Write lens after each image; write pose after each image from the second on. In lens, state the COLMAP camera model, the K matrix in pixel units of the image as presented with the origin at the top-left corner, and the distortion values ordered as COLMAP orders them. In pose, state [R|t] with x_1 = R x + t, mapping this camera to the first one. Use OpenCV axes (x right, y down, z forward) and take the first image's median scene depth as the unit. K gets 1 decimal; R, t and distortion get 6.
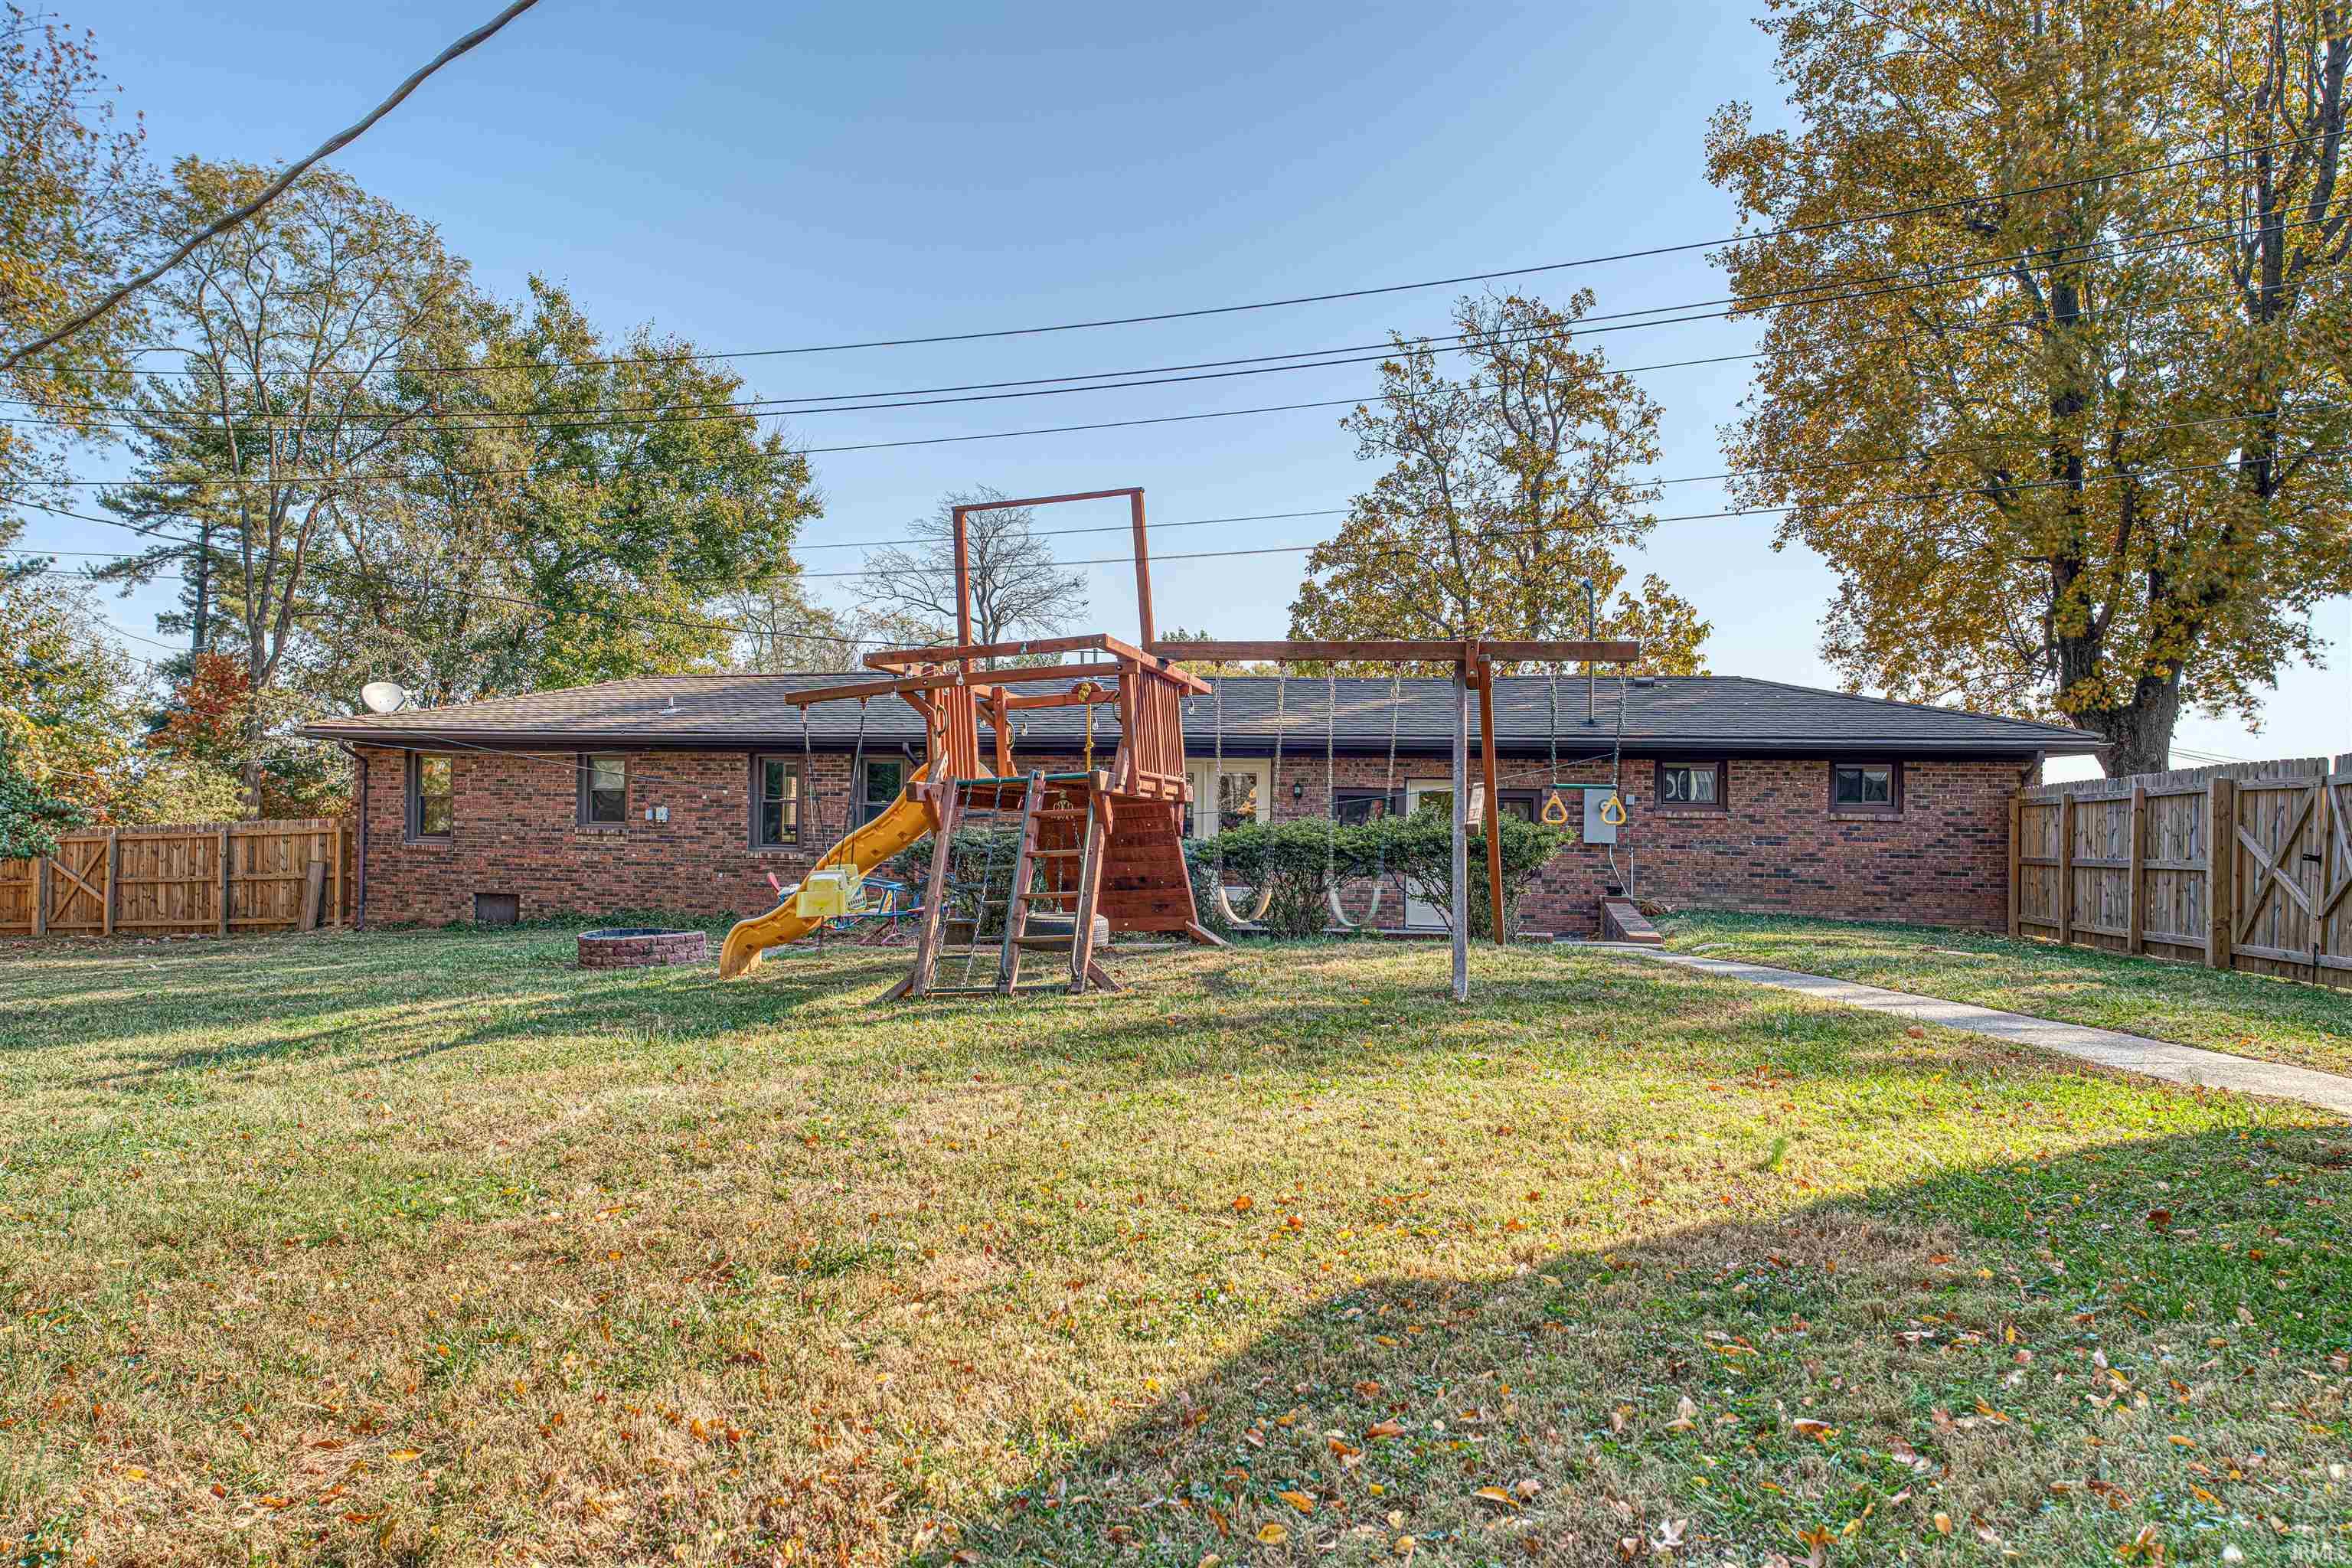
lens RADIAL K [[1668.4, 0, 1176.0], [0, 1668.4, 784.0], [0, 0, 1]] dist [-0.002610, -0.000456]
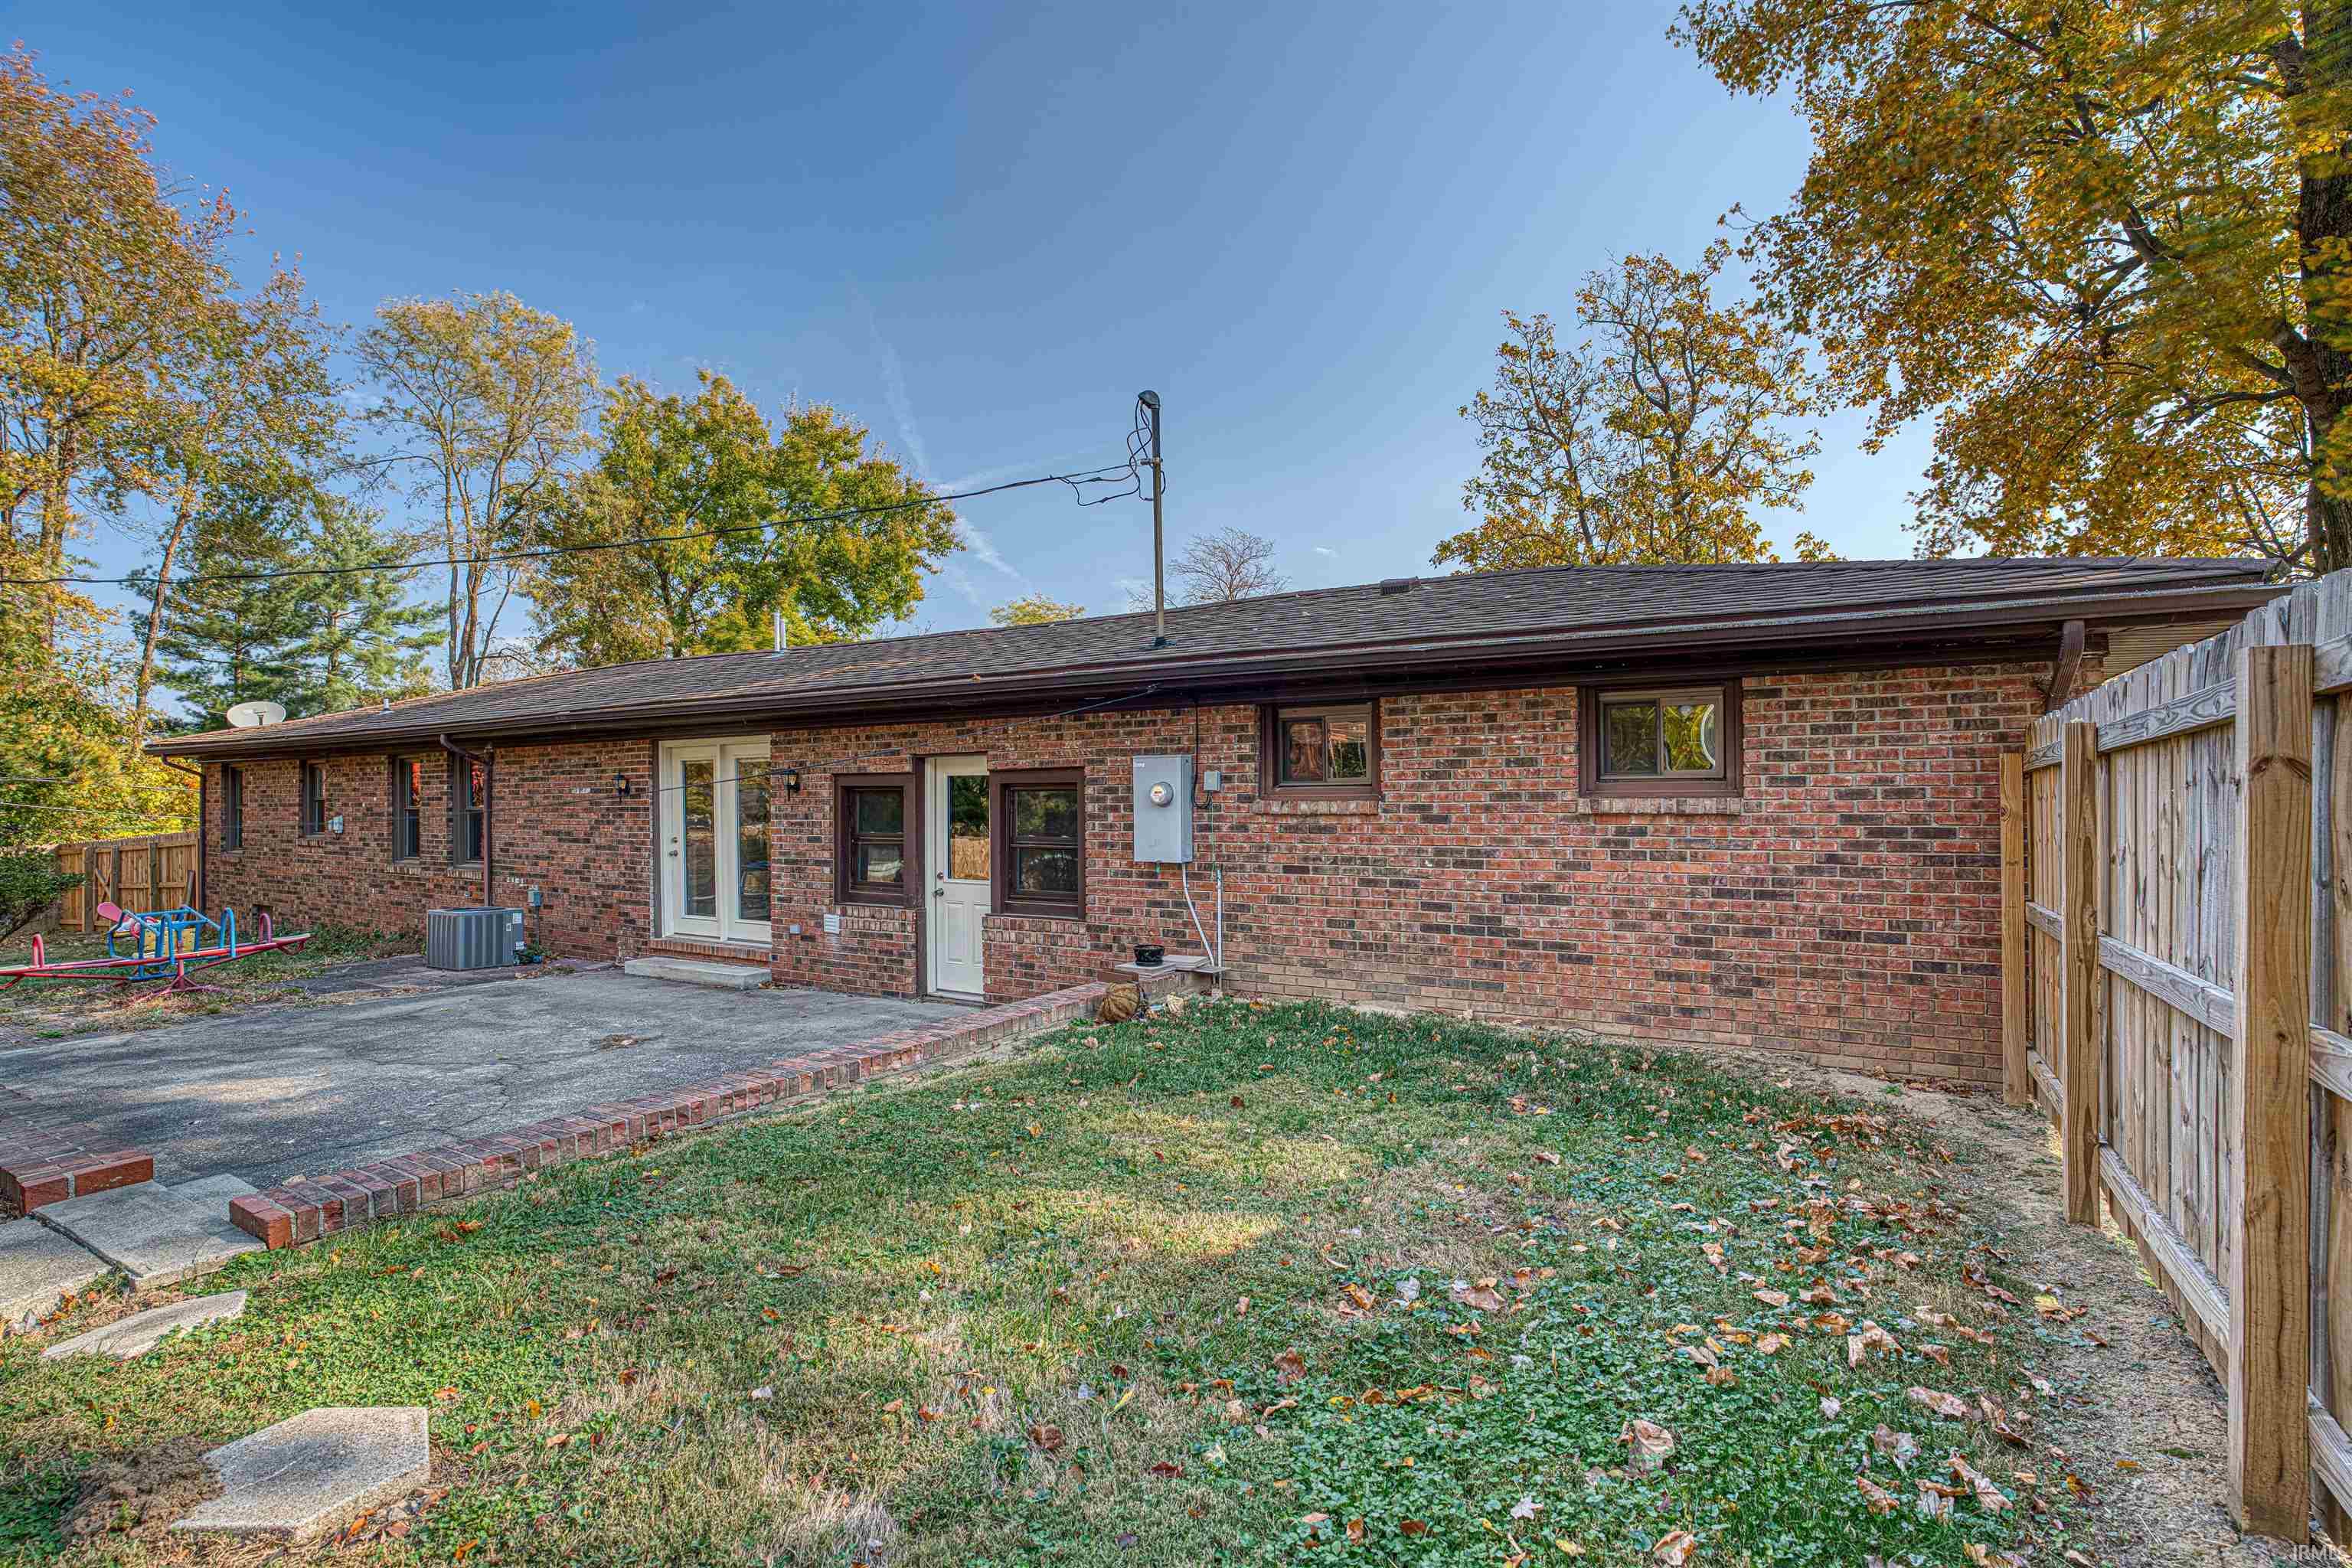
lens RADIAL K [[1174.8, 0, 1176.0], [0, 1174.8, 784.0], [0, 0, 1]] dist [-0.073901, 0.034987]
pose [[0.936651, -0.025452, -0.349338, 0.209544], [0.024643, 0.999673, -0.006762, 0.006722], [0.349396, -0.002275, 0.936972, 0.344873]]
